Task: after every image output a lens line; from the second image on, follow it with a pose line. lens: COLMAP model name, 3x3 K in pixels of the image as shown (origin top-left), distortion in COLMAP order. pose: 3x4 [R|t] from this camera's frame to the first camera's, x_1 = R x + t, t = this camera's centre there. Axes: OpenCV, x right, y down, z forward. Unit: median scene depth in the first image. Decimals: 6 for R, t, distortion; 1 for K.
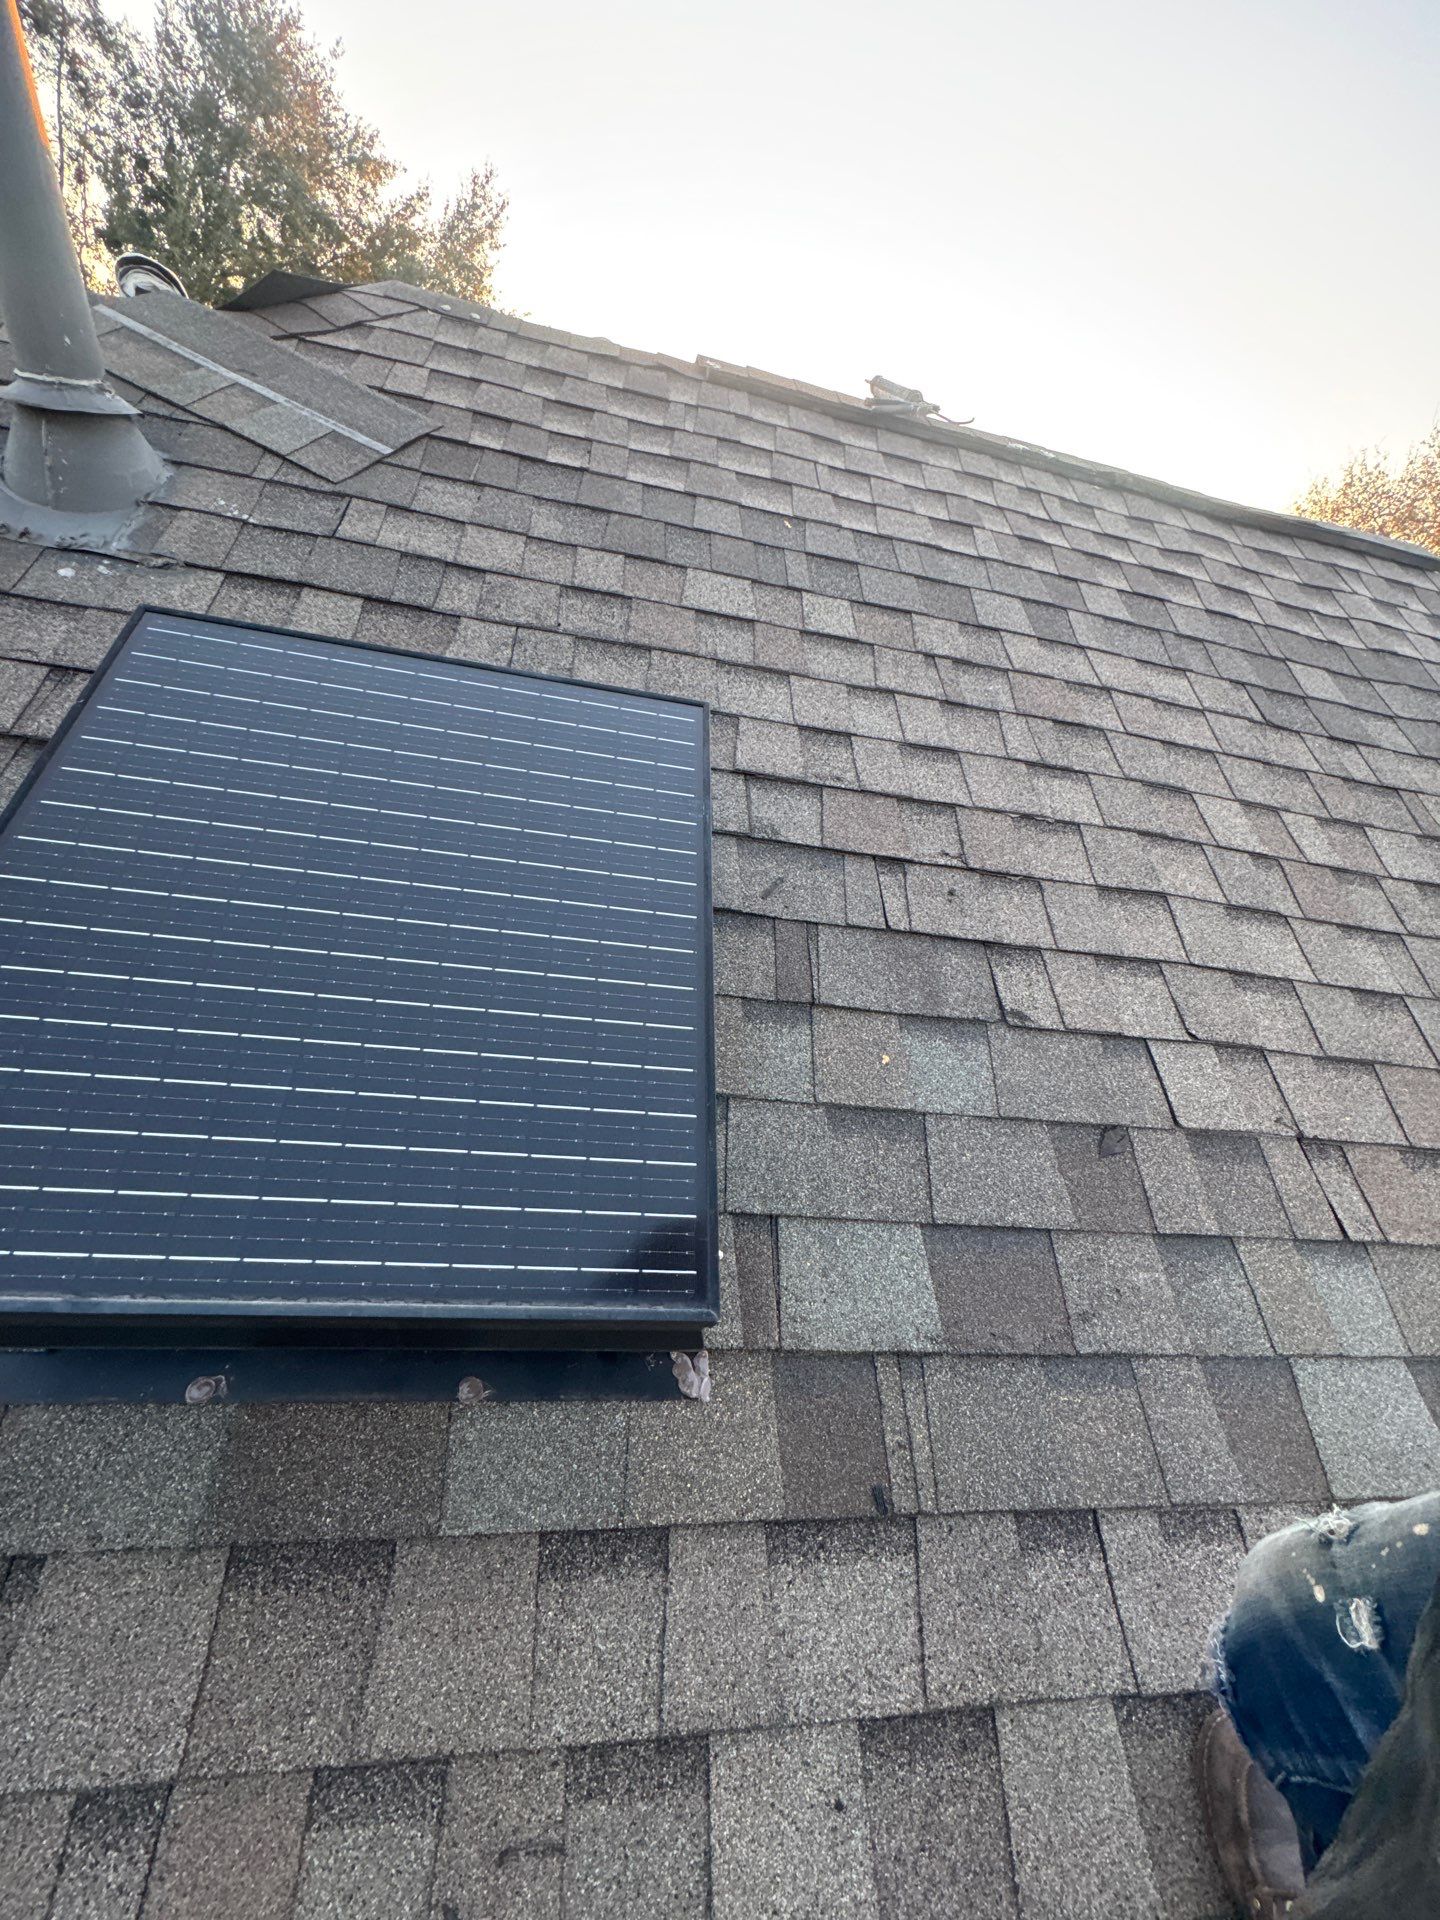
lens RADIAL K [[785.0, 0, 730.1], [0, 785.0, 957.2], [0, 0, 1]] dist [-0.001933, -0.000426]
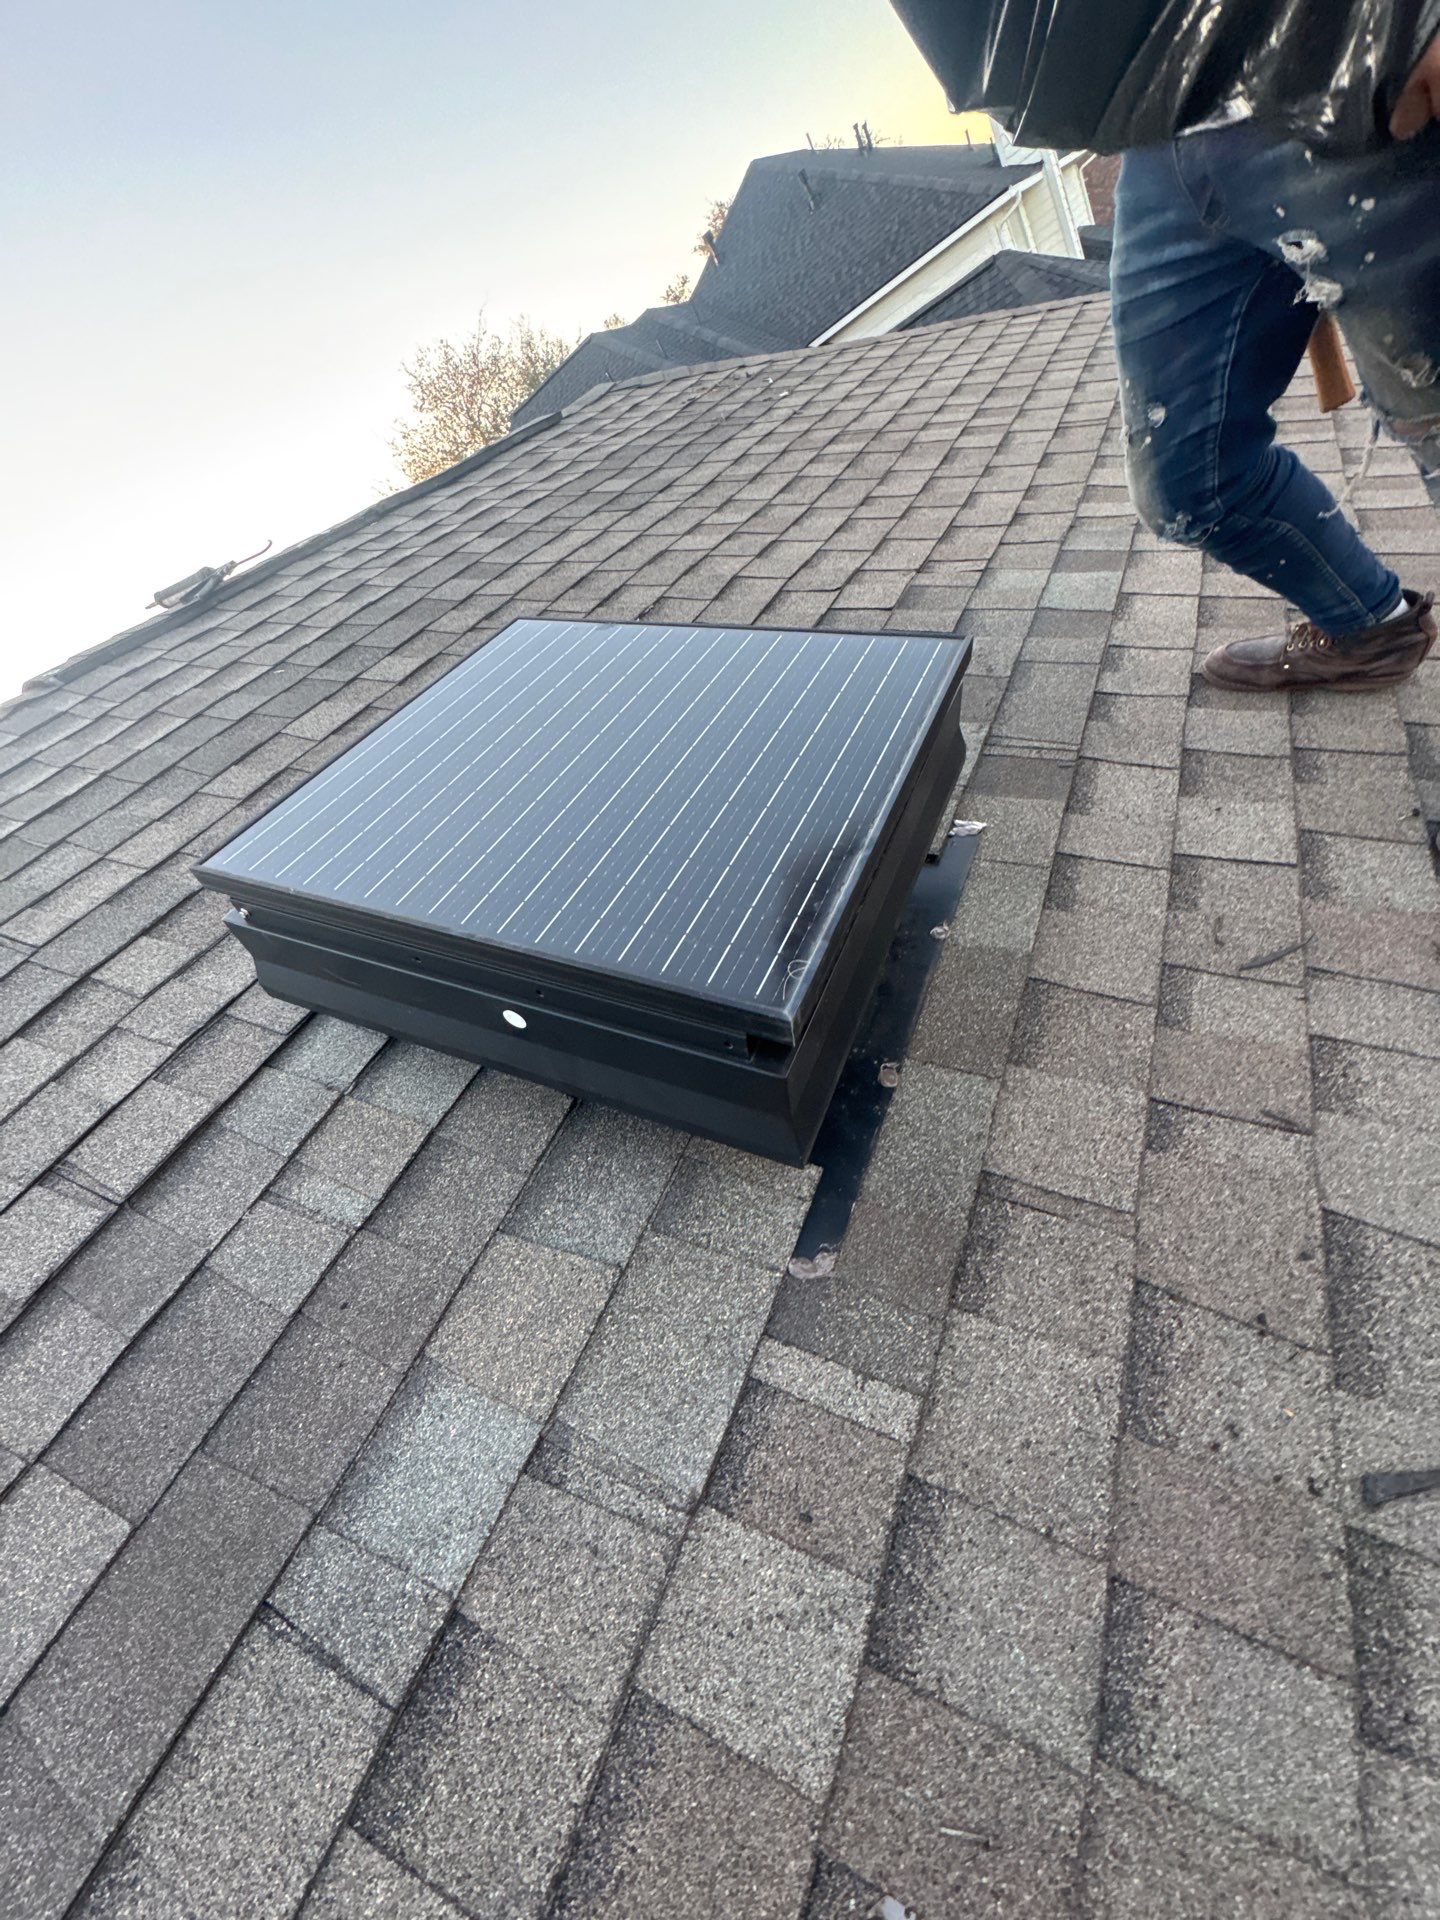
lens RADIAL K [[769.5, 0, 728.1], [0, 769.5, 957.9], [0, 0, 1]] dist [-0.004069, 0.000548]
pose [[0.380807, -0.829287, 0.408985, -0.615818], [0.873832, 0.467380, 0.134066, 0.047634], [-0.302330, 0.306331, 0.902639, -0.037126]]
